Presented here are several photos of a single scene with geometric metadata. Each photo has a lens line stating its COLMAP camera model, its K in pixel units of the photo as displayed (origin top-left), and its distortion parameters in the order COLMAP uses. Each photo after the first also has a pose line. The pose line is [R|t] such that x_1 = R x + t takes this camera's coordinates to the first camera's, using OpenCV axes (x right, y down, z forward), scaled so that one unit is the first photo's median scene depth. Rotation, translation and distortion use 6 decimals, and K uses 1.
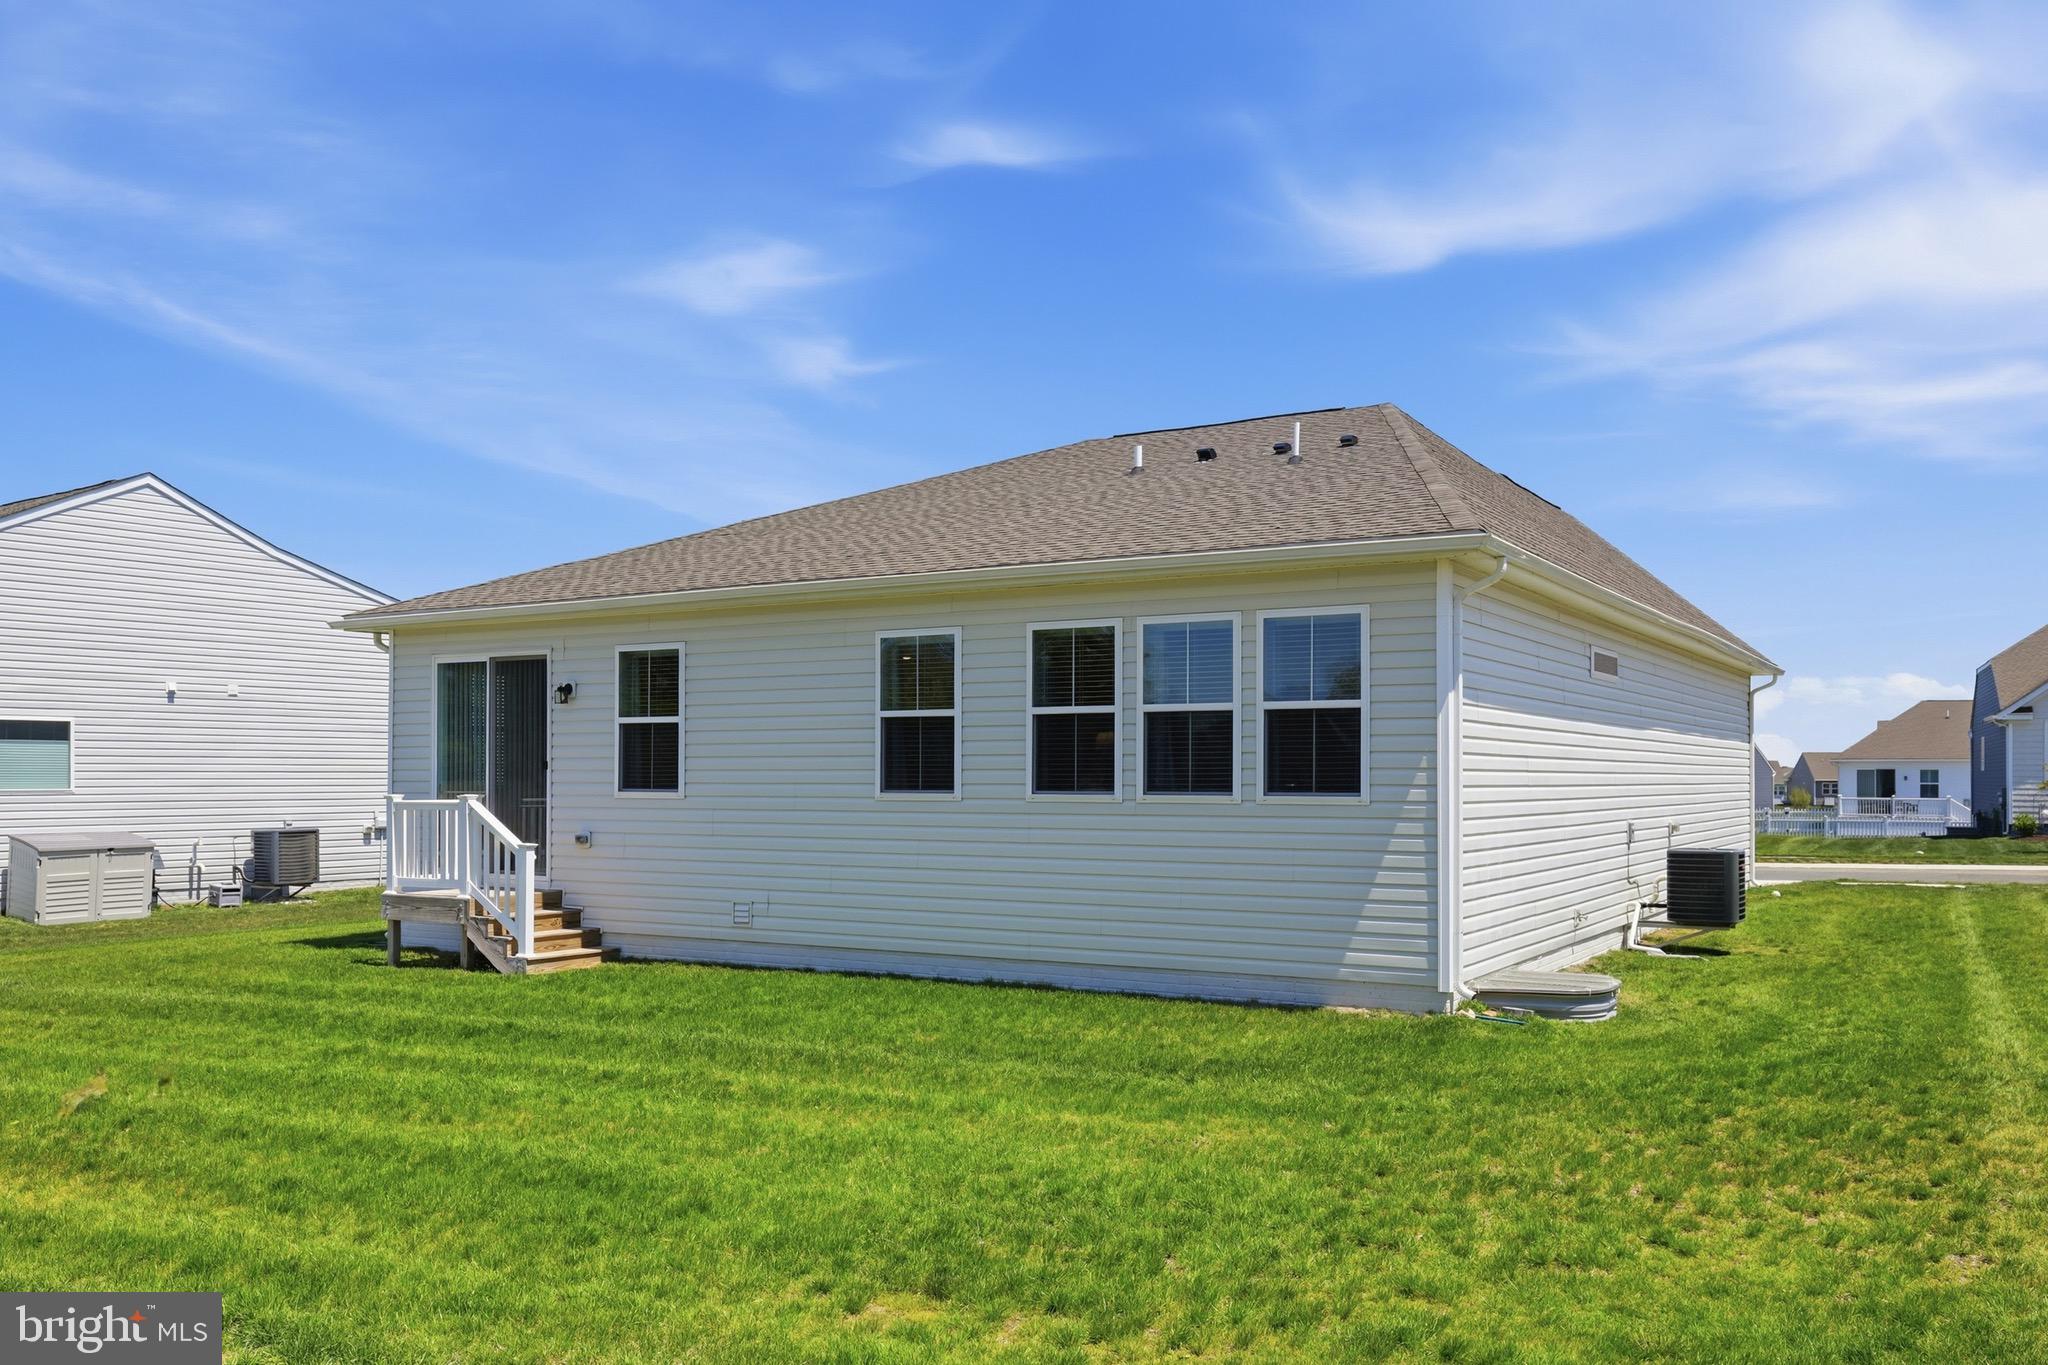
lens RADIAL K [[1686.7, 0, 1011.9], [0, 1686.7, 766.5], [0, 0, 1]] dist [0.009499, 0.007532]
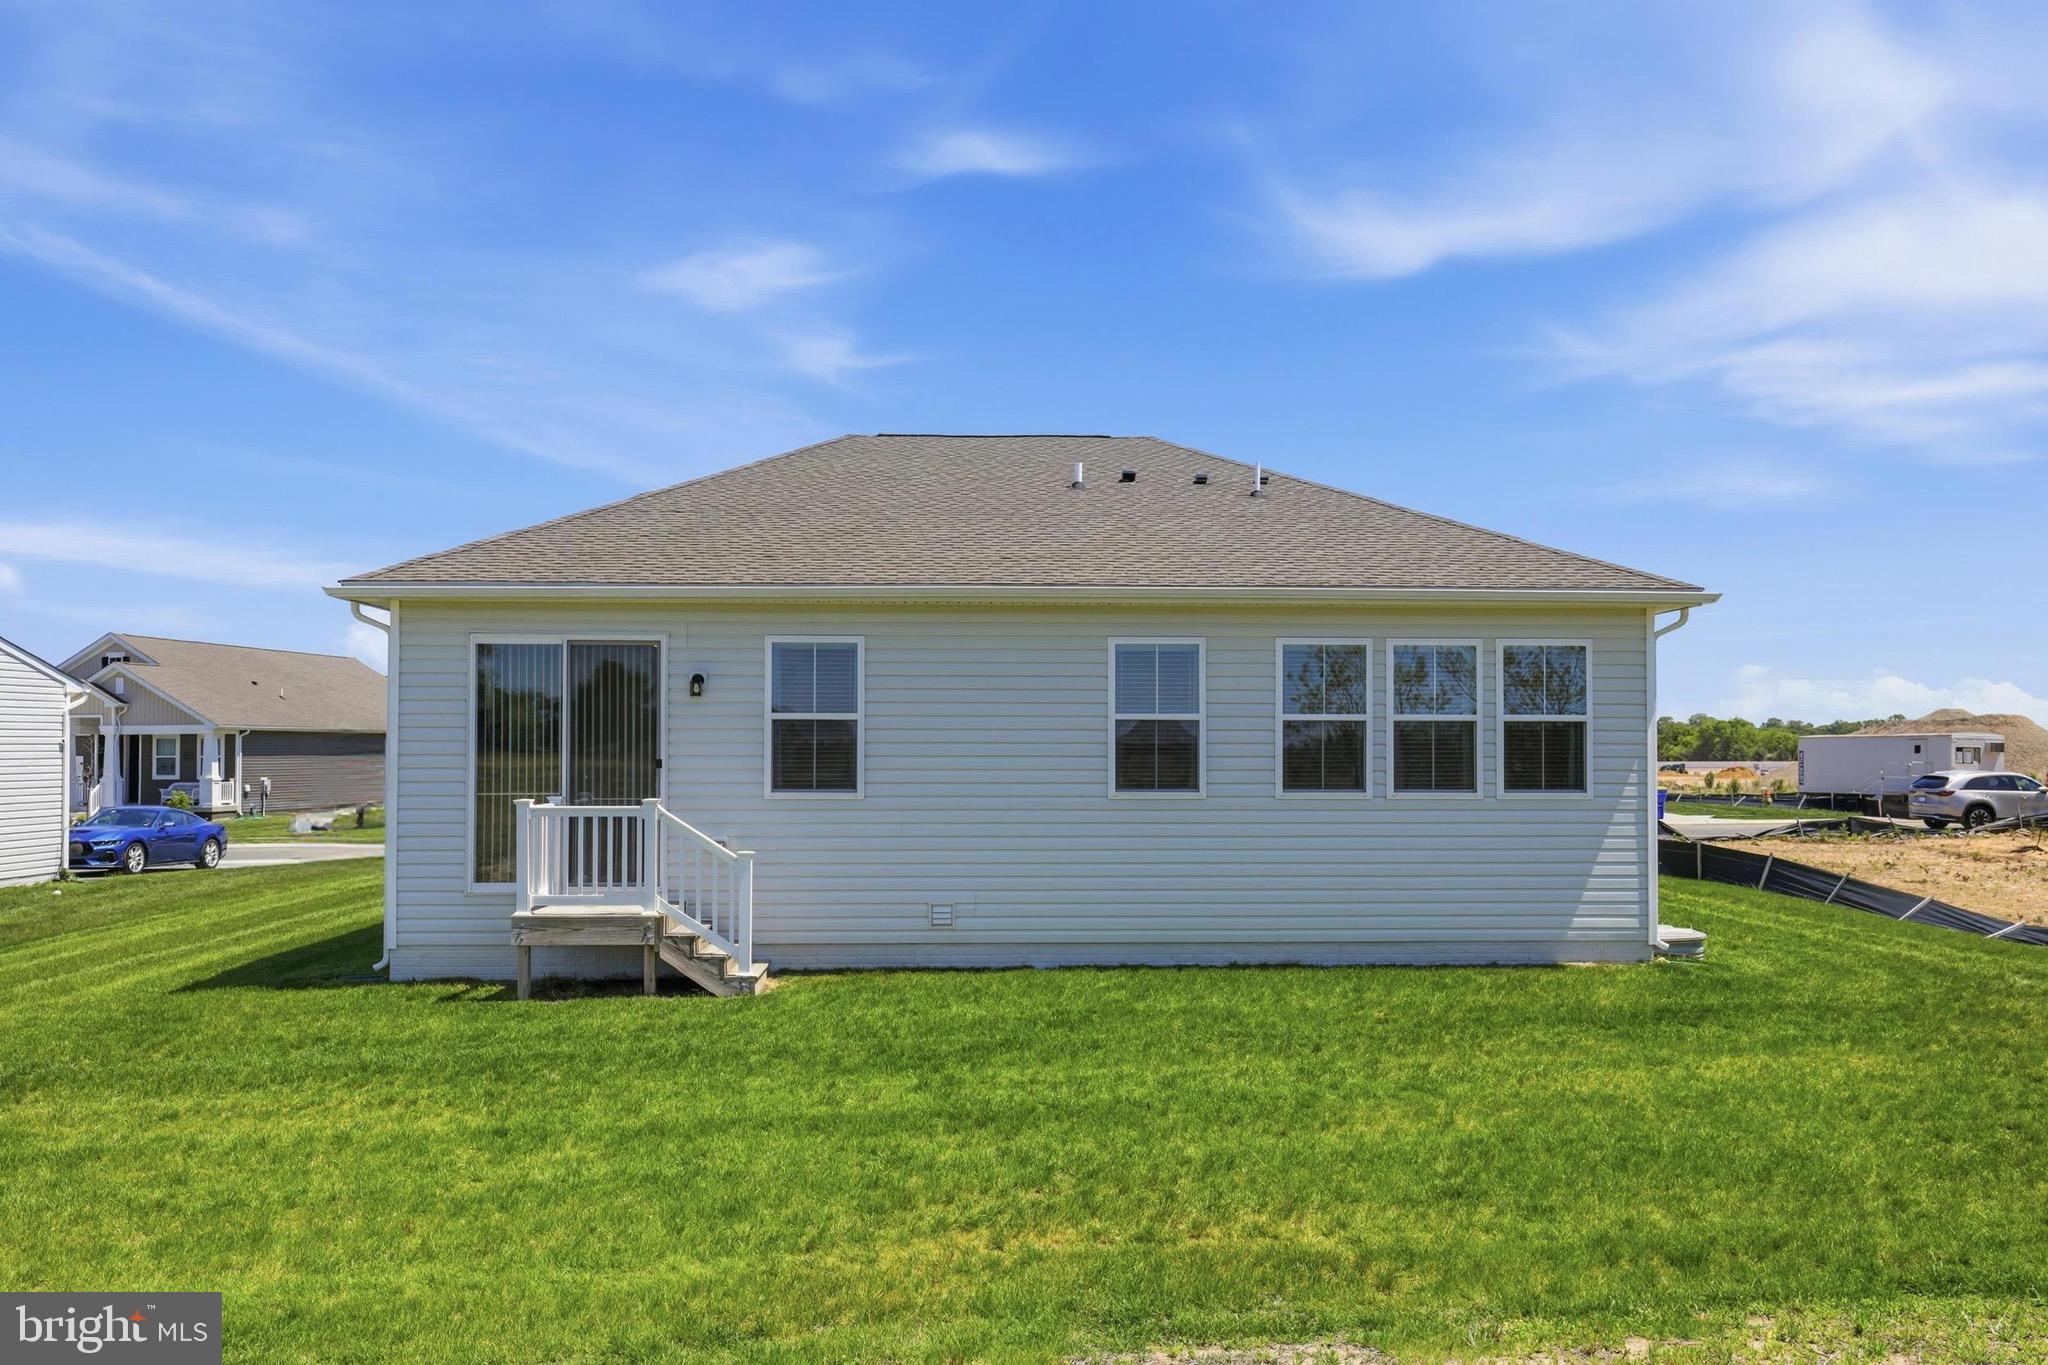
lens RADIAL K [[1657.4, 0, 1024.2], [0, 1657.4, 726.0], [0, 0, 1]] dist [0.002455, 0.000594]
pose [[0.828789, 0.015858, 0.559337, -0.720407], [-0.004083, 0.999743, -0.022294, -0.002217], [-0.559547, 0.016193, 0.828641, 0.185578]]
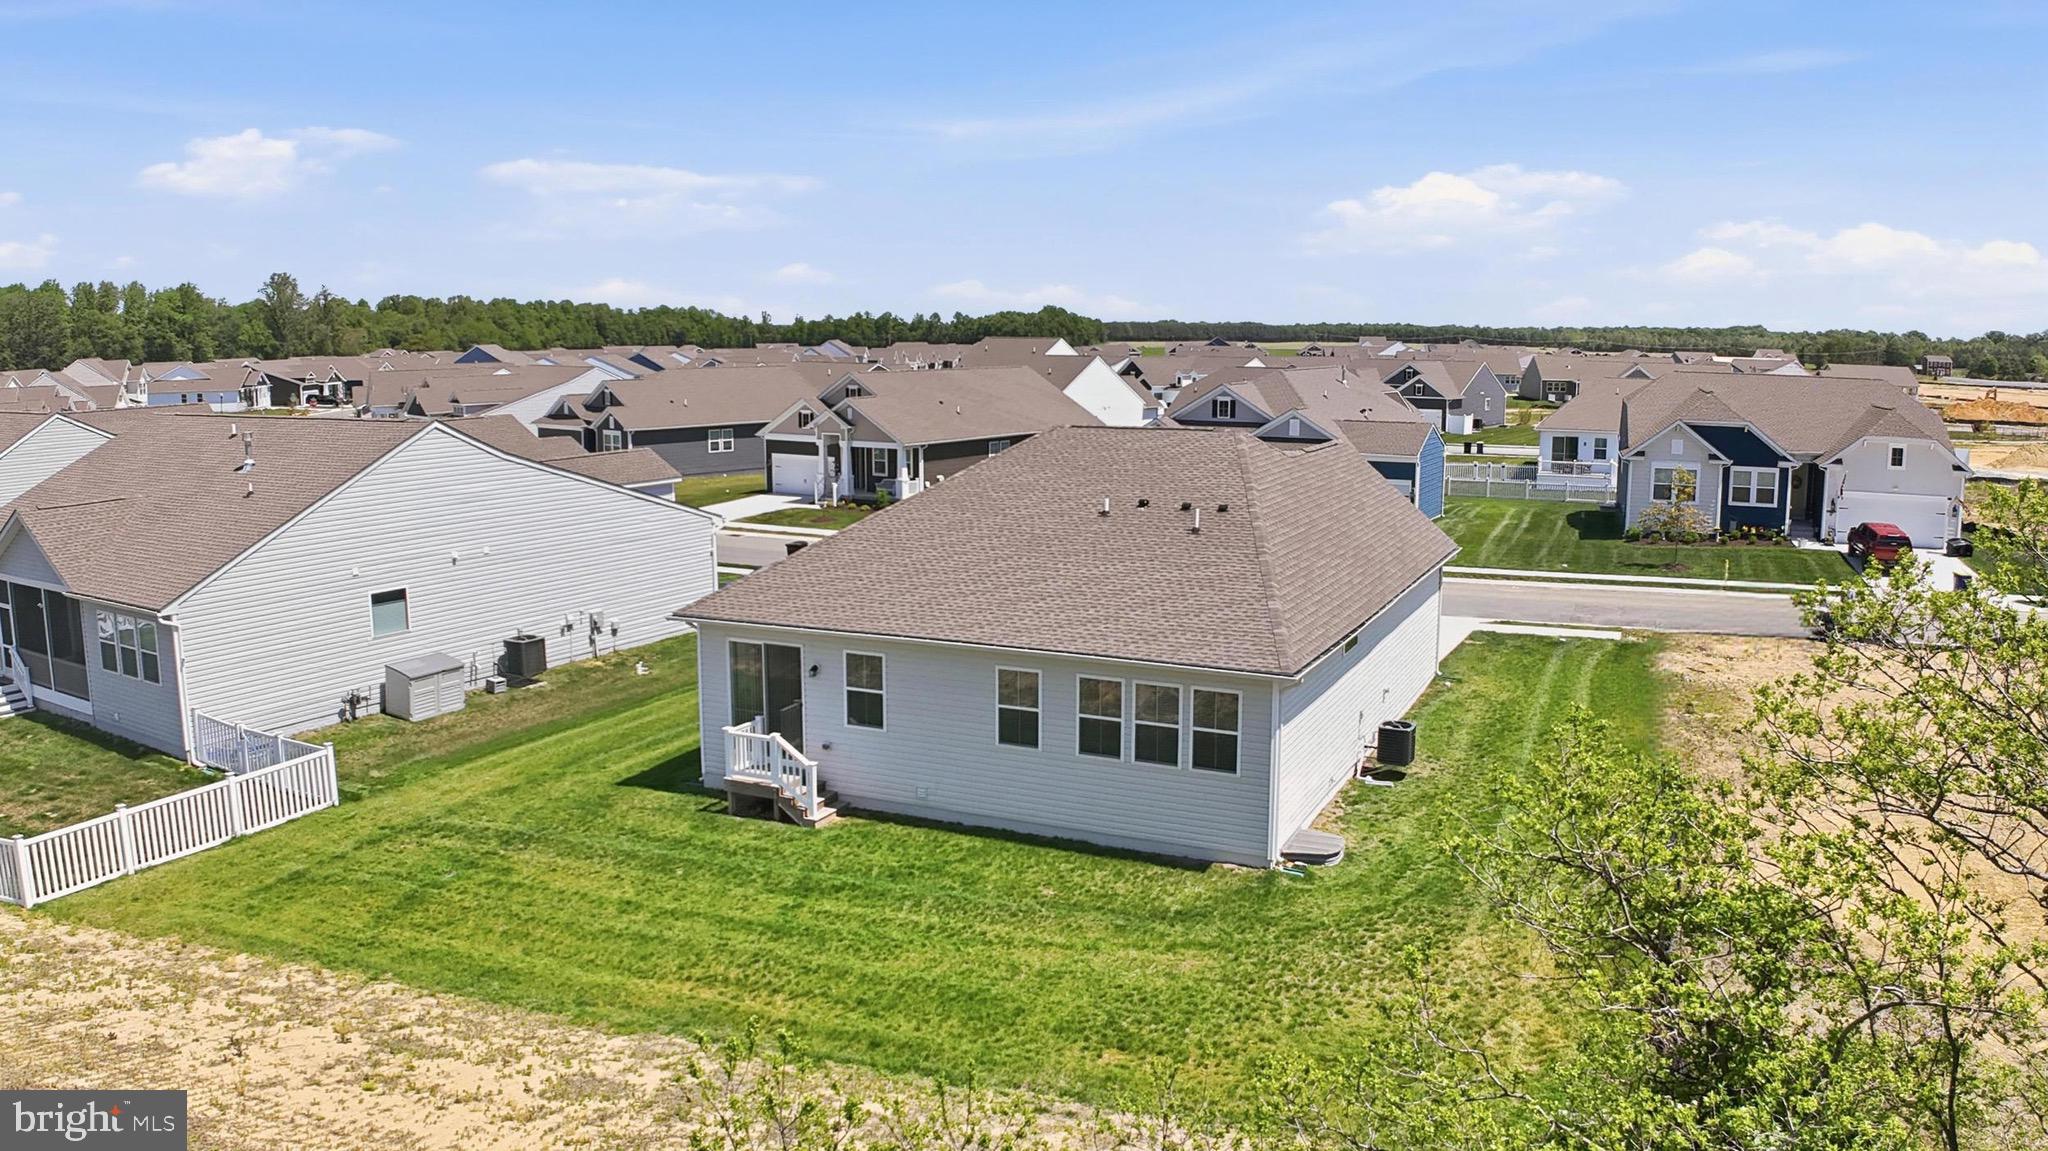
lens RADIAL K [[1521.6, 0, 1024.0], [0, 1521.6, 575.5], [0, 0, 1]] dist [-0.153682, -0.008793]
pose [[0.994262, -0.013070, 0.106172, -0.244267], [-0.004017, 0.987246, 0.159149, -0.485952], [-0.106898, -0.158662, 0.981529, -0.773440]]
